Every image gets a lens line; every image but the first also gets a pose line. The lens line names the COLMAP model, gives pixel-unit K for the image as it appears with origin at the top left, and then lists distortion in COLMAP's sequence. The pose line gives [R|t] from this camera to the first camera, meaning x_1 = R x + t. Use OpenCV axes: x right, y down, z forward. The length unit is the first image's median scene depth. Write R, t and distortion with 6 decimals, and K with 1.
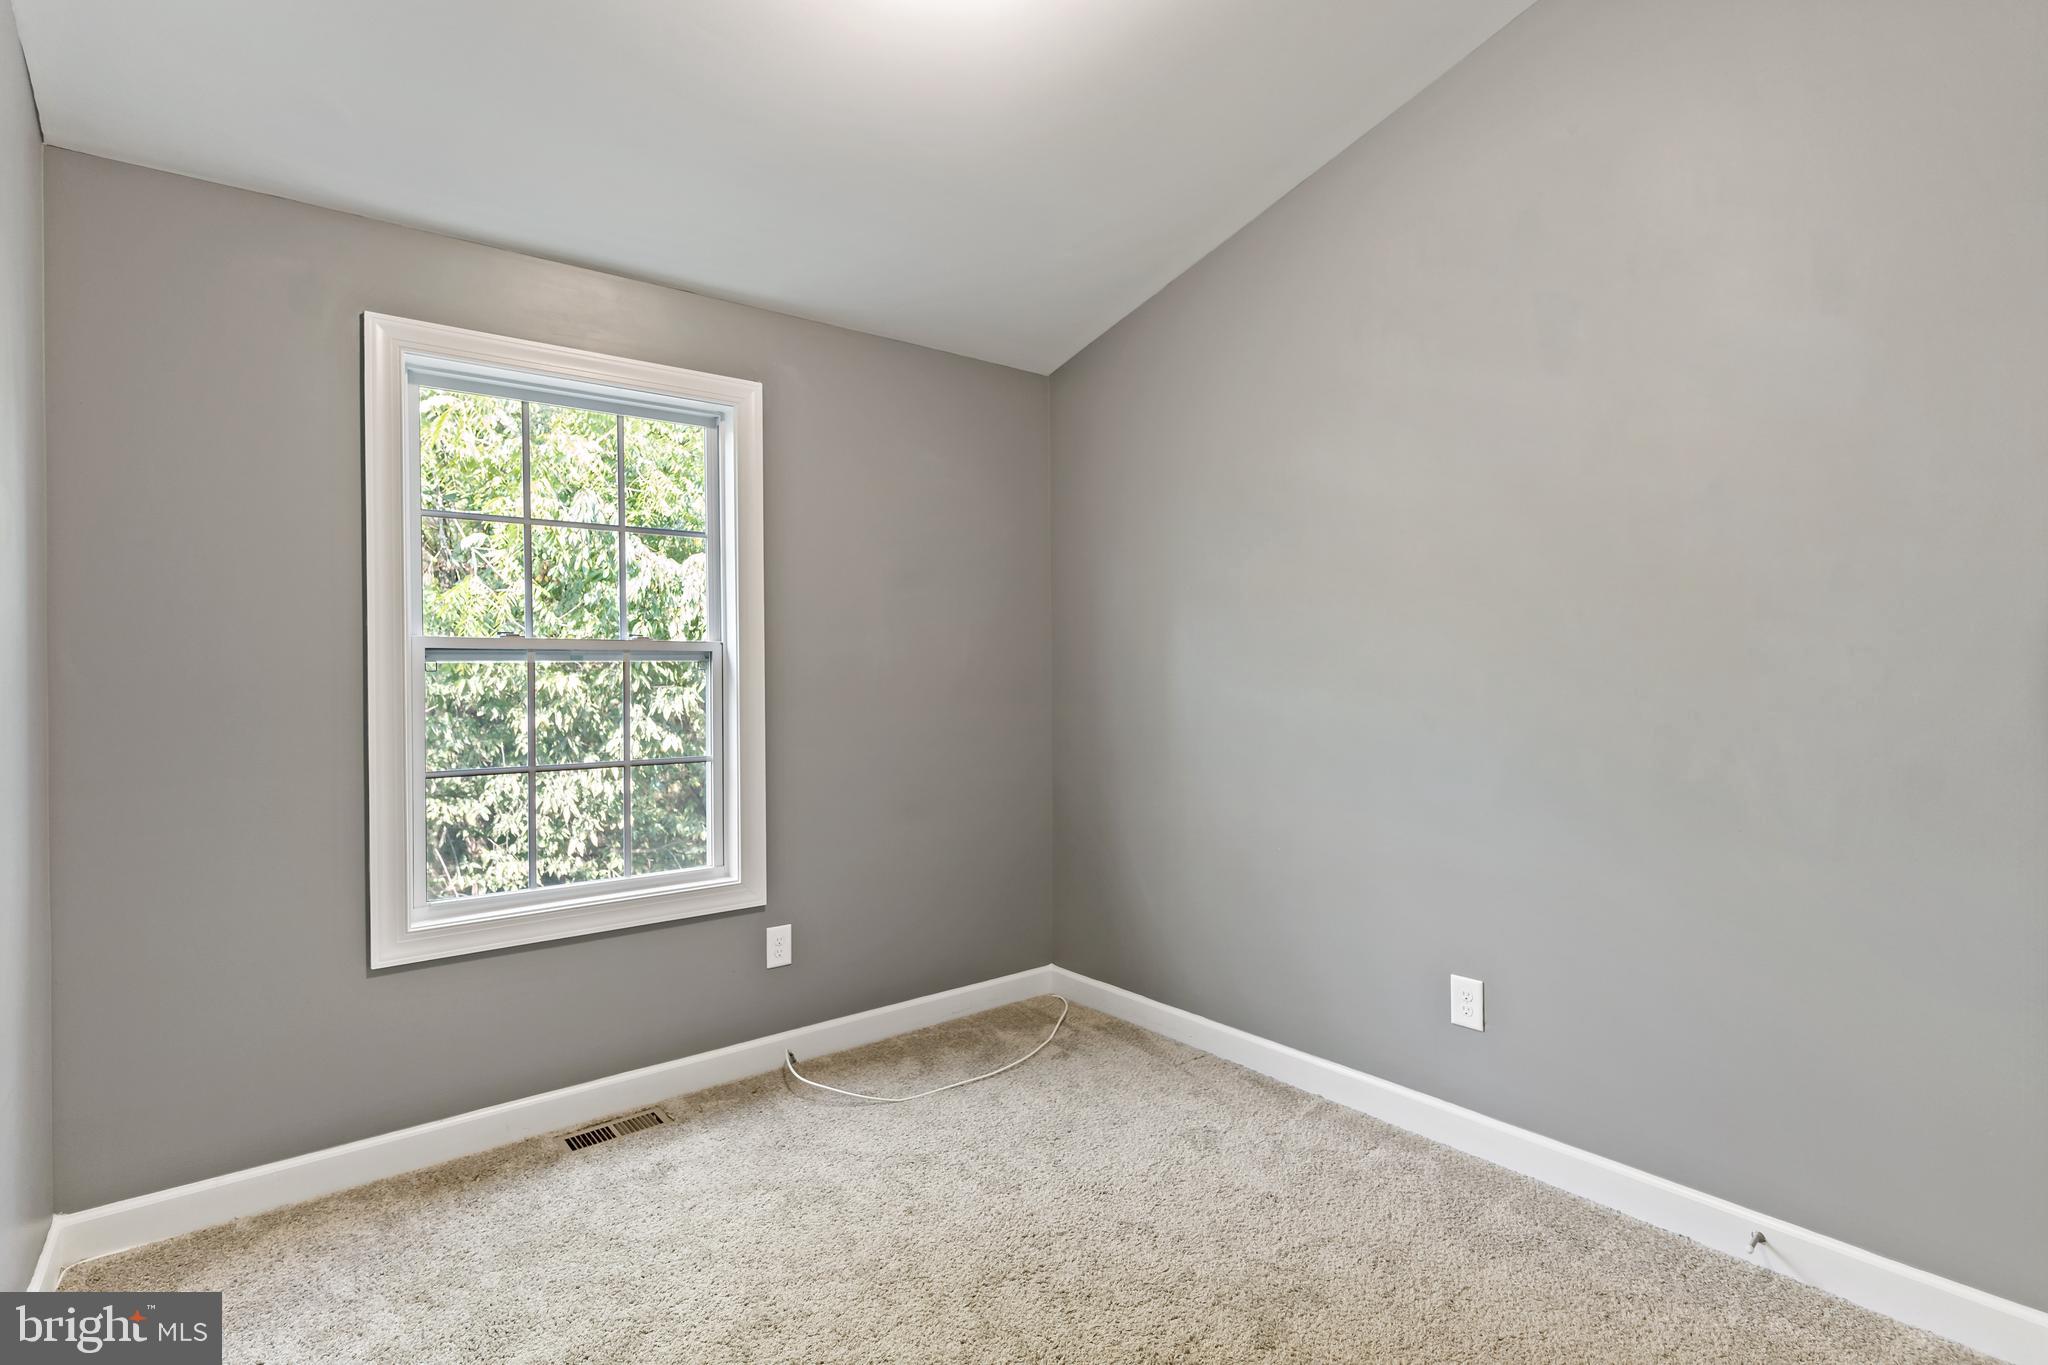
lens RADIAL K [[1025.2, 0, 1024.0], [0, 1025.2, 682.5], [0, 0, 1]] dist [-0.000582, 0.000056]
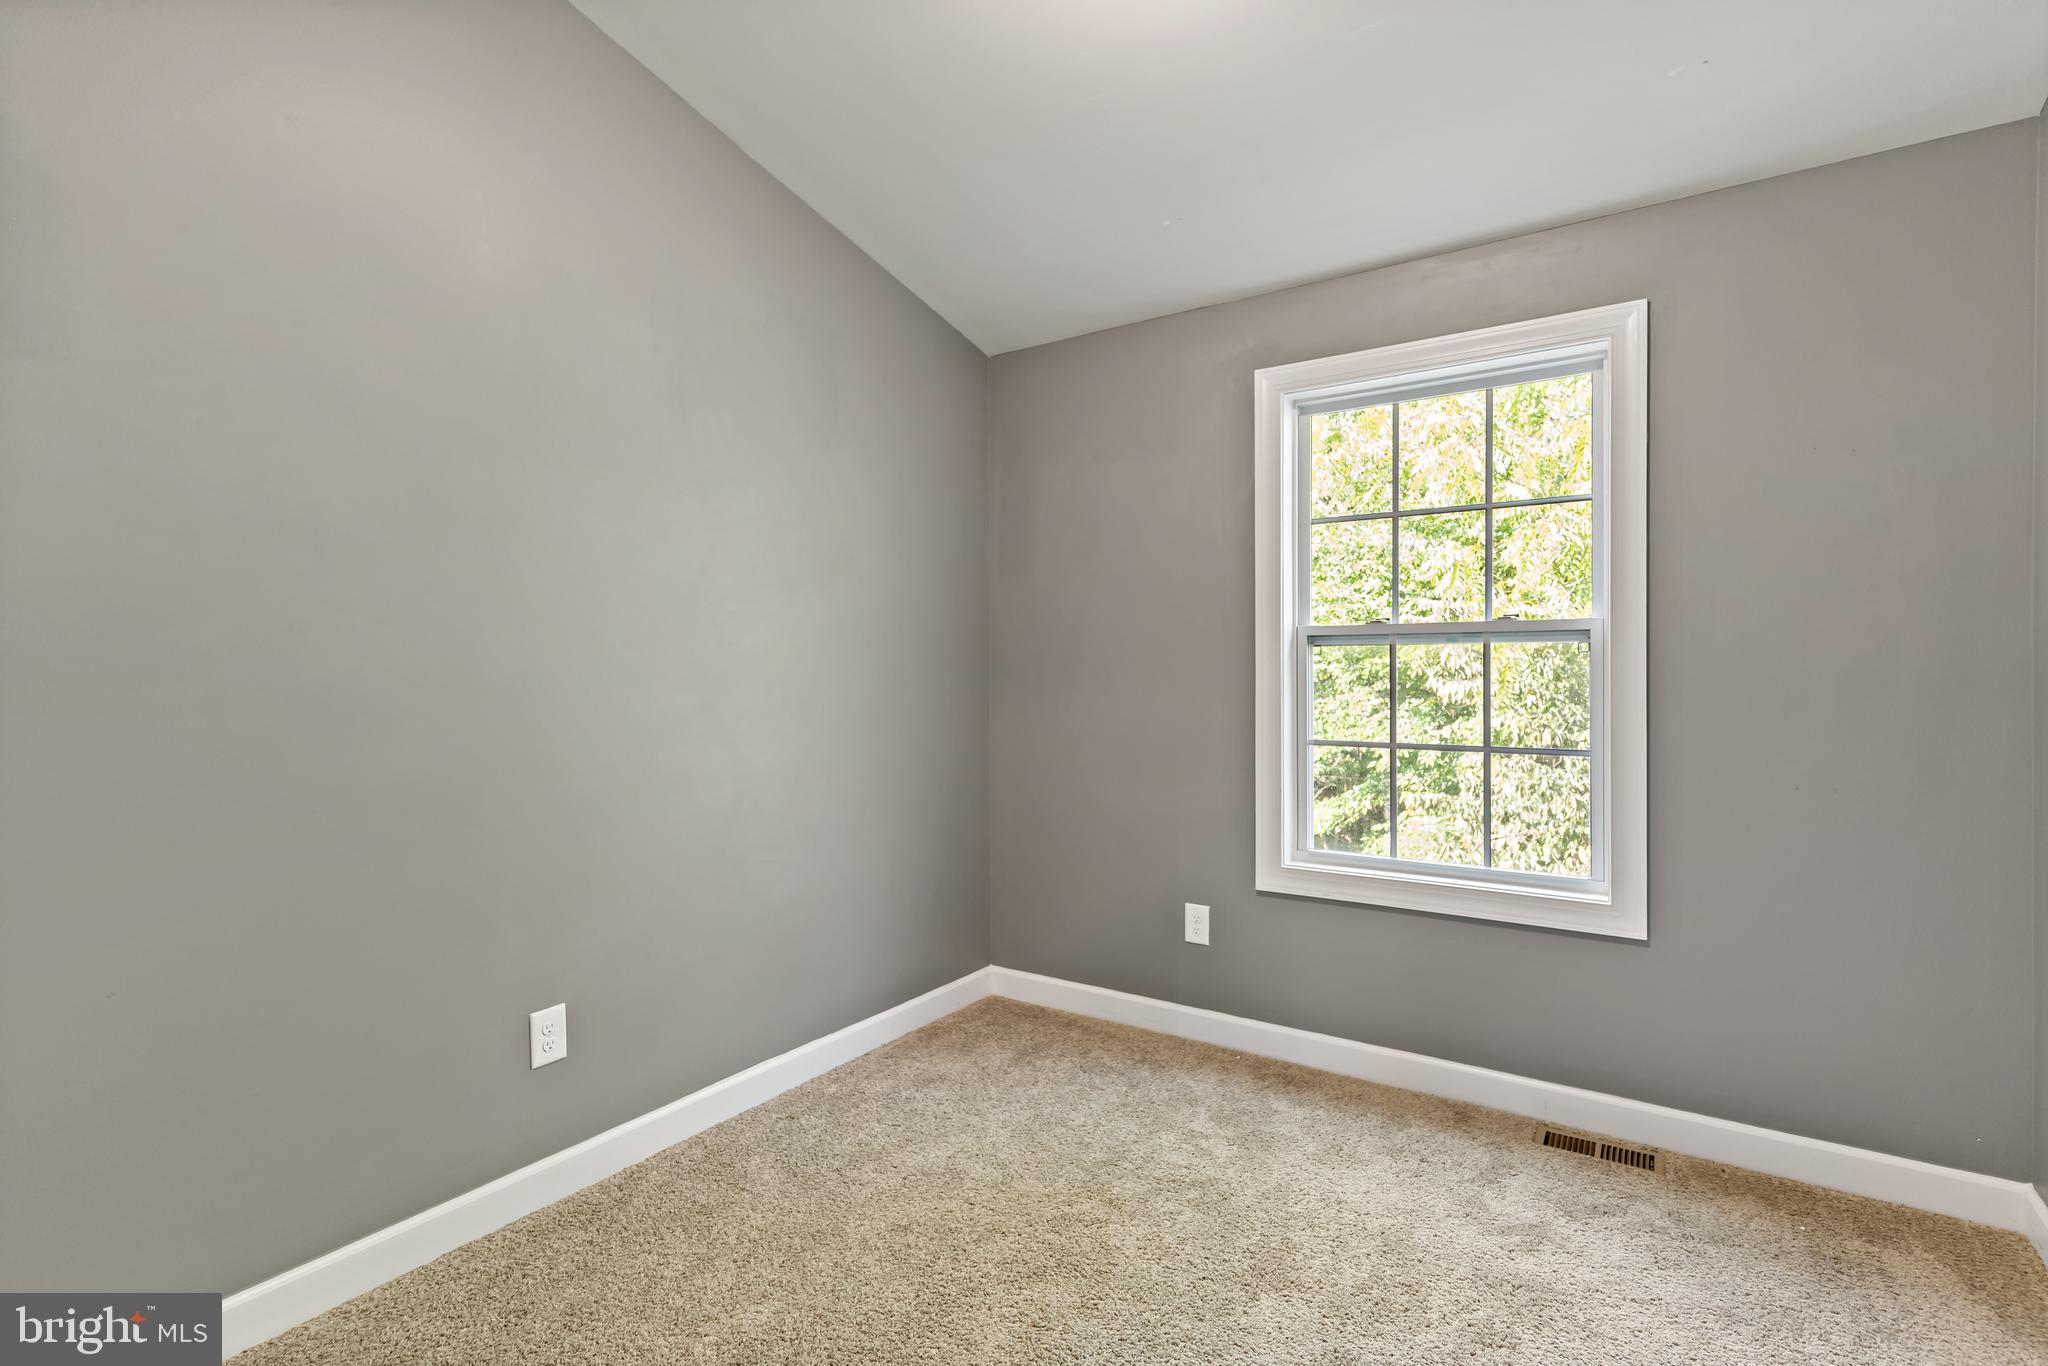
lens RADIAL K [[992.4, 0, 1011.4], [0, 992.4, 691.1], [0, 0, 1]] dist [-0.001357, 0.000183]
pose [[0.264300, 0.034381, -0.963827, 0.413980], [-0.003266, 0.999391, 0.034754, -0.008668], [0.964435, -0.006038, 0.264251, 0.339211]]
